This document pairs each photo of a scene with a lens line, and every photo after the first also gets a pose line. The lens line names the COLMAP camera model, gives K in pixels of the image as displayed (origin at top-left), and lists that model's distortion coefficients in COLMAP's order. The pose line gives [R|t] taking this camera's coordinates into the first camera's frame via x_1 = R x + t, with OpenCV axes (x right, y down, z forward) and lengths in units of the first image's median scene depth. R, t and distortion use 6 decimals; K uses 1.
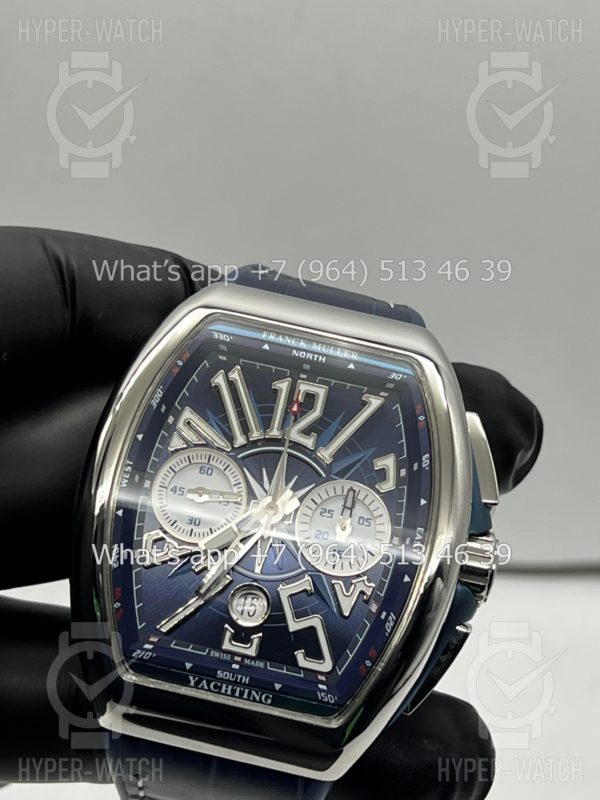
lens RADIAL K [[1924.0, 0, 304.7], [0, 1924.0, 403.2], [0, 0, 1]] dist [0.244287, 0.000000]
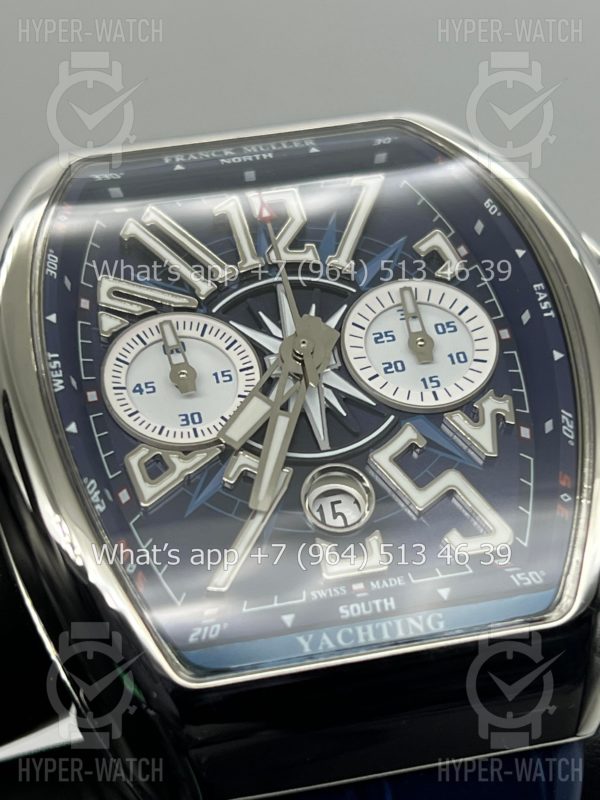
lens RADIAL K [[1924.0, 0, 300.0], [0, 1924.0, 423.7], [0, 0, 1]] dist [0.244287, 0.000000]
pose [[0.903260, -0.344914, 0.255257, -0.178056], [0.409469, 0.870699, -0.272432, 0.236641], [-0.128286, 0.350597, 0.927698, 0.448557]]
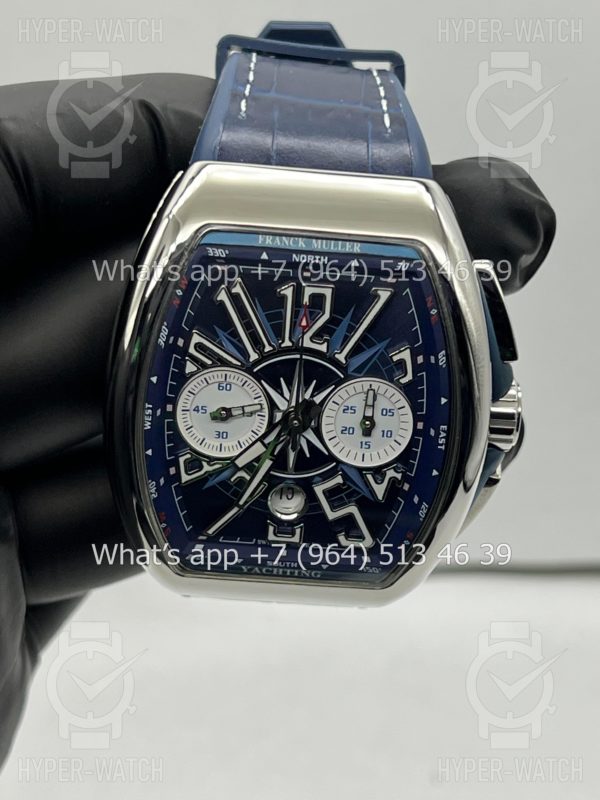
lens RADIAL K [[1924.0, 0, 301.1], [0, 1924.0, 401.6], [0, 0, 1]] dist [0.244287, 0.000000]
pose [[0.990180, -0.123117, -0.066218, 0.053823], [0.138919, 0.813642, 0.564524, -0.521048], [-0.015625, -0.568180, 0.822756, 0.172323]]
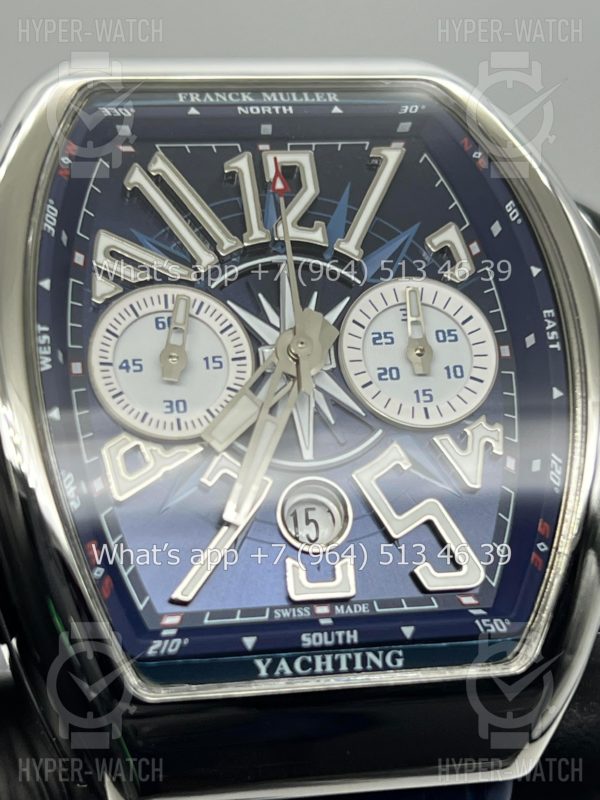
lens RADIAL K [[1924.0, 0, 295.6], [0, 1924.0, 406.8], [0, 0, 1]] dist [0.244287, 0.000000]
pose [[0.933858, -0.257429, 0.248274, -0.165844], [0.285587, 0.954632, -0.084372, 0.119581], [-0.215291, 0.149695, 0.965008, 0.440267]]
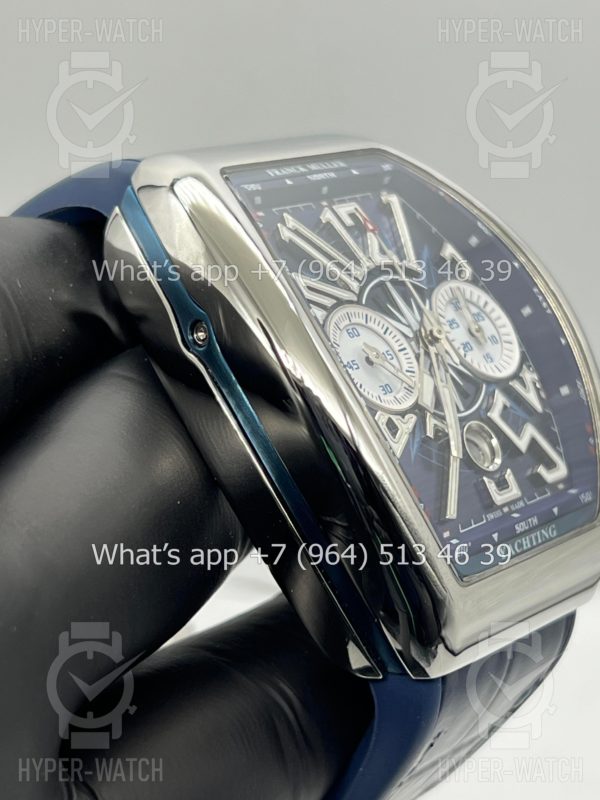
lens RADIAL K [[1924.0, 0, 306.5], [0, 1924.0, 400.5], [0, 0, 1]] dist [0.244287, 0.000000]
pose [[0.510690, -0.377427, 0.772492, -0.679323], [0.456388, 0.880458, 0.128463, -0.049930], [-0.728633, 0.286952, 0.621895, 0.537874]]
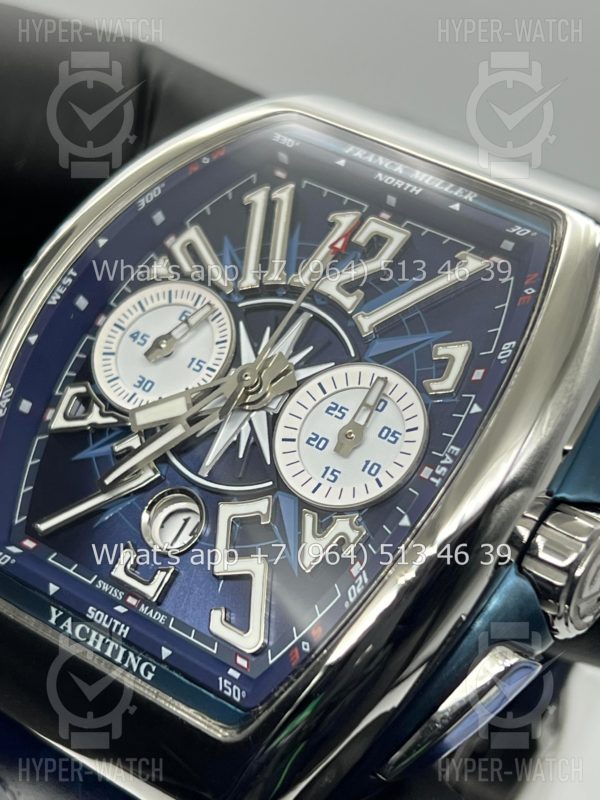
lens RADIAL K [[1924.0, 0, 282.7], [0, 1924.0, 393.0], [0, 0, 1]] dist [0.244287, 0.000000]
pose [[0.878123, 0.166339, -0.448588, 0.267548], [-0.258279, 0.954067, -0.151814, 0.148382], [0.402731, 0.249172, 0.880750, 0.459714]]
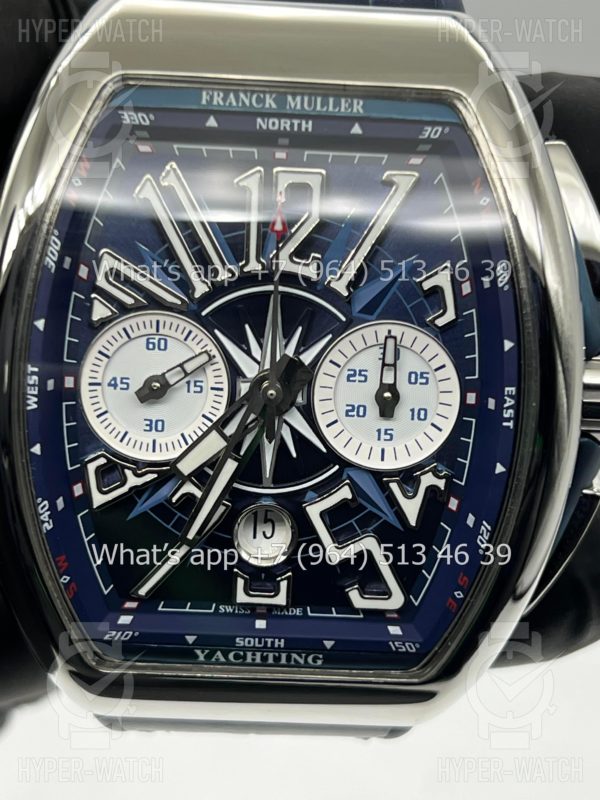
lens RADIAL K [[1924.0, 0, 306.8], [0, 1924.0, 392.3], [0, 0, 1]] dist [0.244287, 0.000000]
pose [[0.984644, -0.170660, -0.036767, 0.017462], [0.171093, 0.901493, 0.397540, -0.193068], [-0.034699, -0.397726, 0.916848, 0.418361]]
